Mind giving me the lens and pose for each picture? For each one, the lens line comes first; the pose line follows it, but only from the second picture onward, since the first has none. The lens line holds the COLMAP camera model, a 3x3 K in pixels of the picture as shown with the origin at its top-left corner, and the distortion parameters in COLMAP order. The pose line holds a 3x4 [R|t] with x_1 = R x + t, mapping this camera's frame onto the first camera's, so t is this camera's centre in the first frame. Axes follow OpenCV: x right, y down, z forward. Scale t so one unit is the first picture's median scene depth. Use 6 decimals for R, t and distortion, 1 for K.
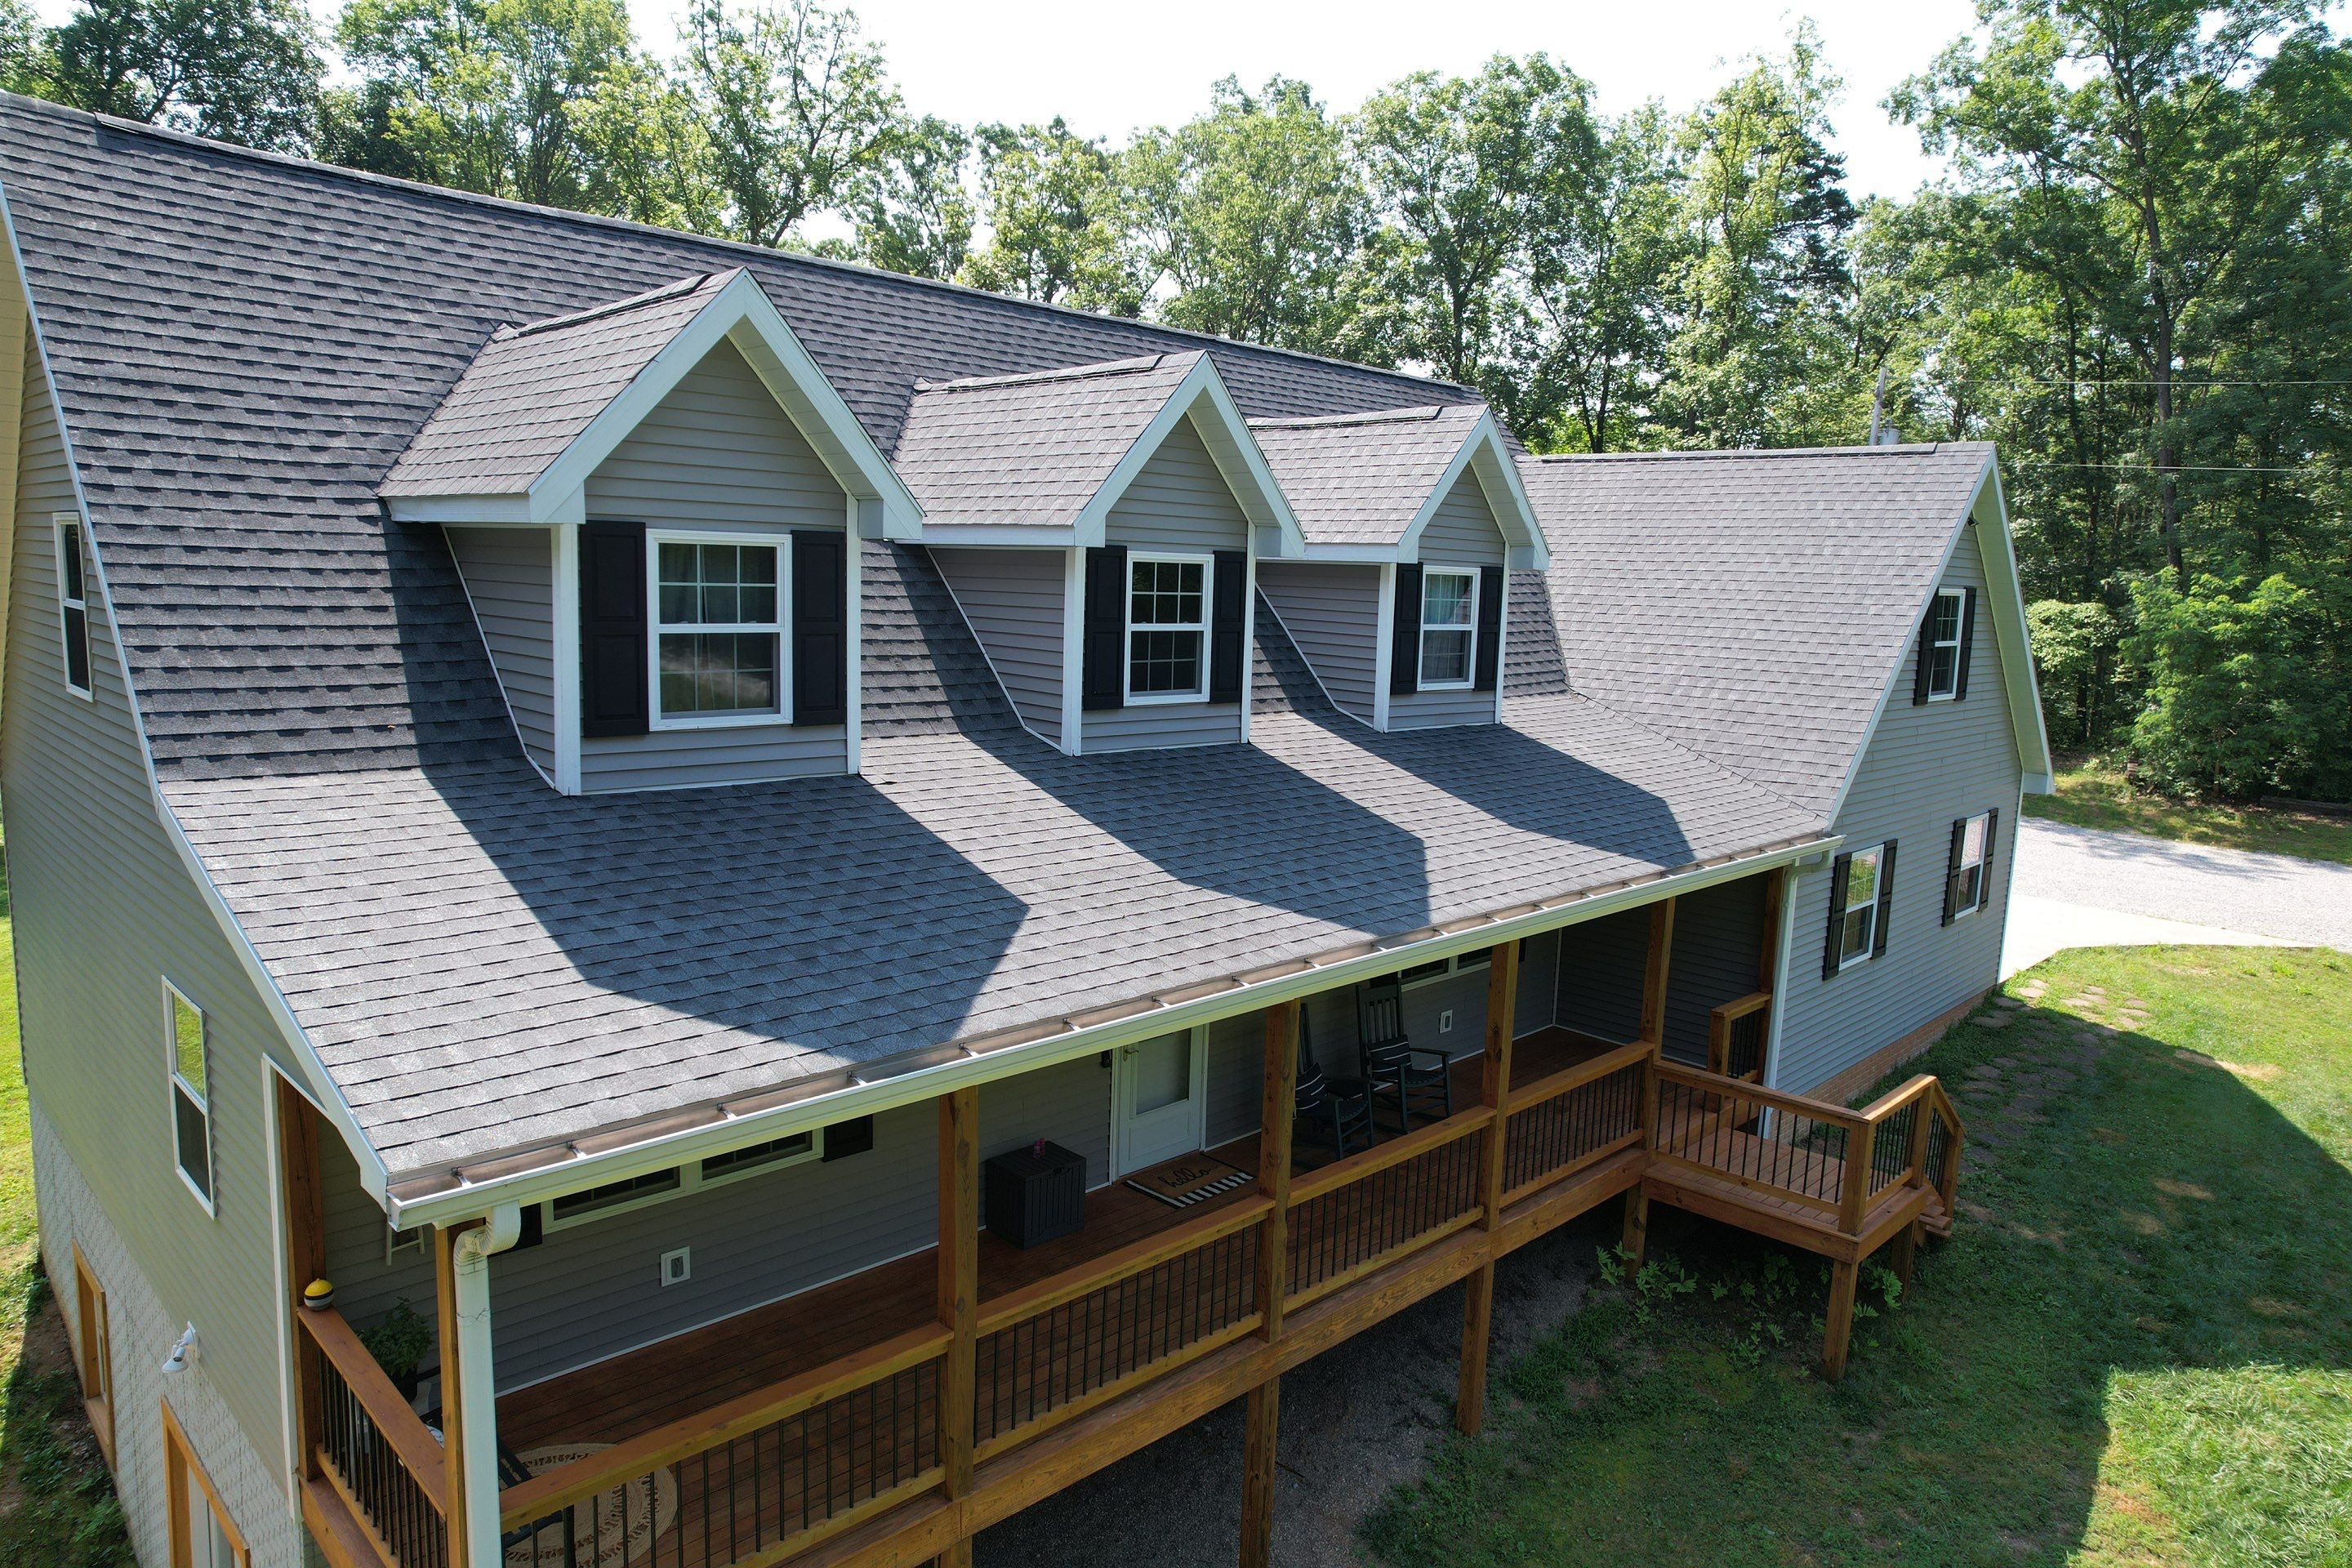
lens RADIAL K [[1504.2, 0, 1177.1], [0, 1504.2, 775.5], [0, 0, 1]] dist [-0.065664, 0.052144]
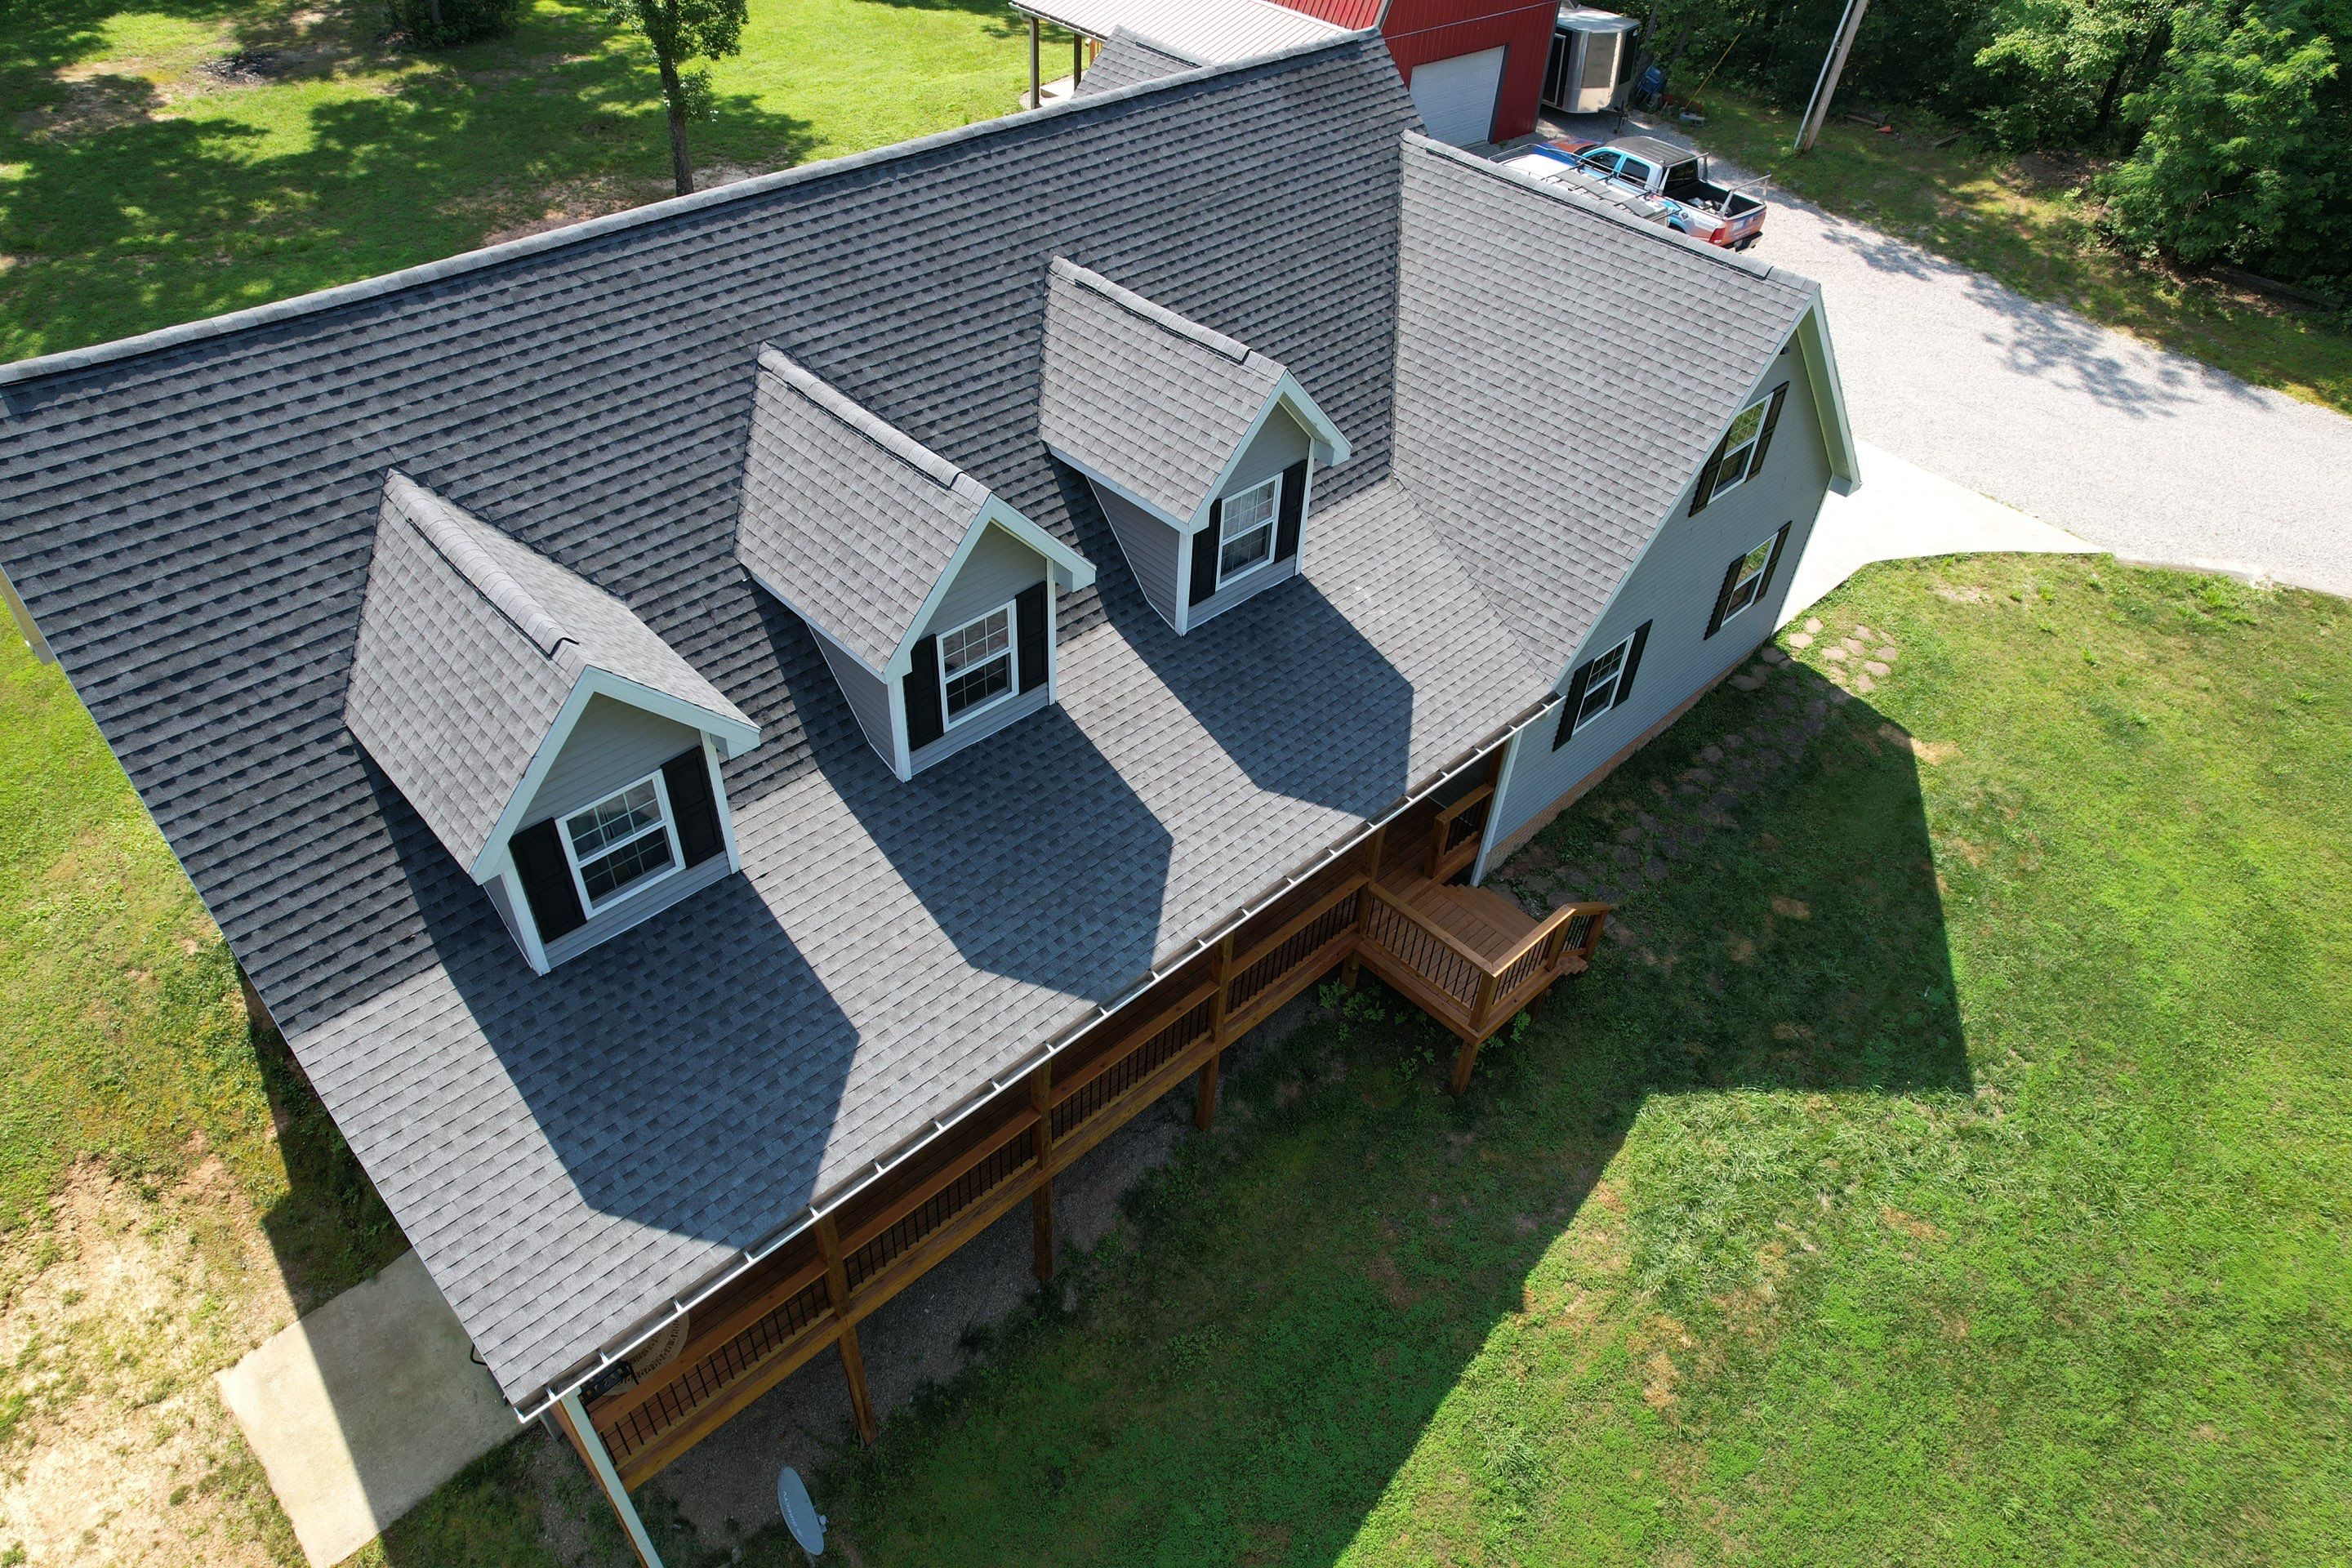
lens RADIAL K [[1504.2, 0, 1170.5], [0, 1504.2, 792.6], [0, 0, 1]] dist [-0.065664, 0.052144]
pose [[0.999612, 0.025111, -0.012067, 0.209608], [-0.014000, 0.827228, 0.561691, -0.871438], [0.024086, -0.561304, 0.827259, -0.109423]]
